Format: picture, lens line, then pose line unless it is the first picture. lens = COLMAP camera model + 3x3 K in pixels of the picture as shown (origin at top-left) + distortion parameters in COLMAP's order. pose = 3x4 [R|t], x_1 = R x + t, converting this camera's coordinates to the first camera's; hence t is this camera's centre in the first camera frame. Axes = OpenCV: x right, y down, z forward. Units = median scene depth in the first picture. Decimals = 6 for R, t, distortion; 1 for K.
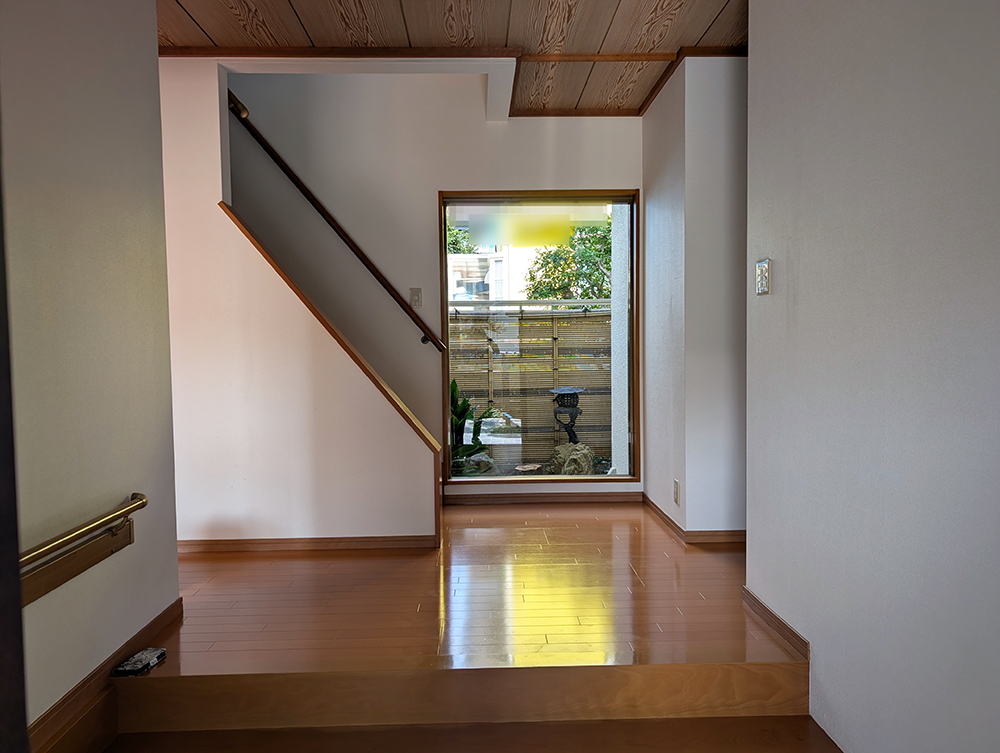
lens RADIAL K [[715.4, 0, 503.9], [0, 715.4, 378.5], [0, 0, 1]] dist [0.036567, -0.042541]
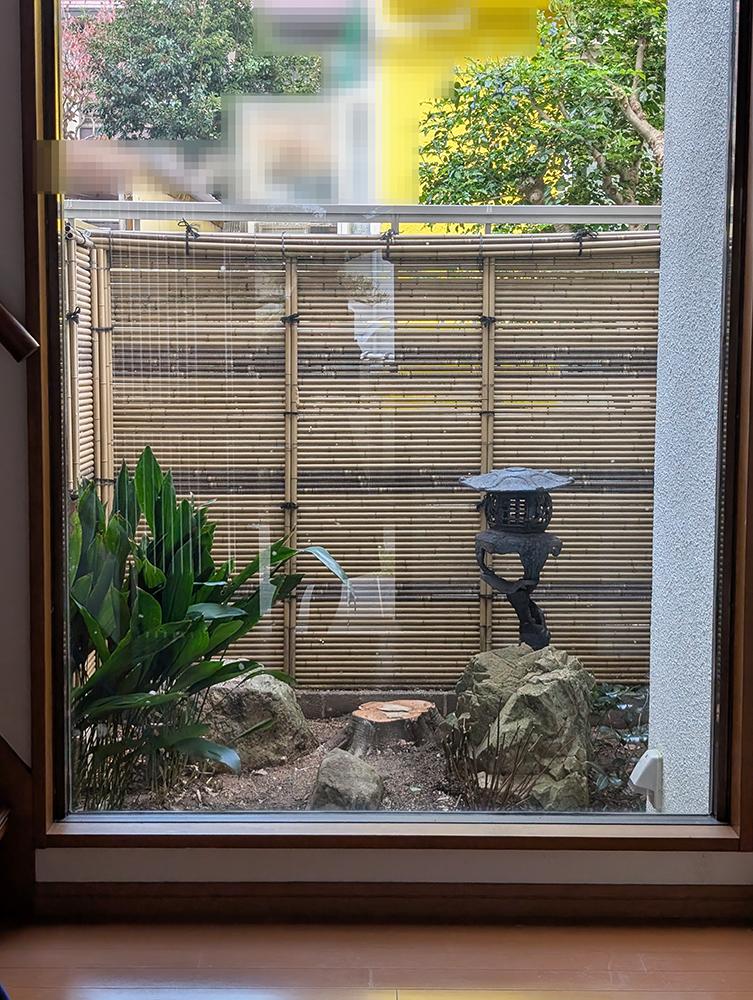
lens RADIAL K [[1439.0, 0, 375.2], [0, 1439.0, 496.8], [0, 0, 1]] dist [0.024267, 0.000000]
pose [[0.999111, 0.021552, -0.036232, 0.045727], [-0.018862, 0.997153, 0.073011, -0.022041], [0.037702, -0.072263, 0.996673, 0.329617]]
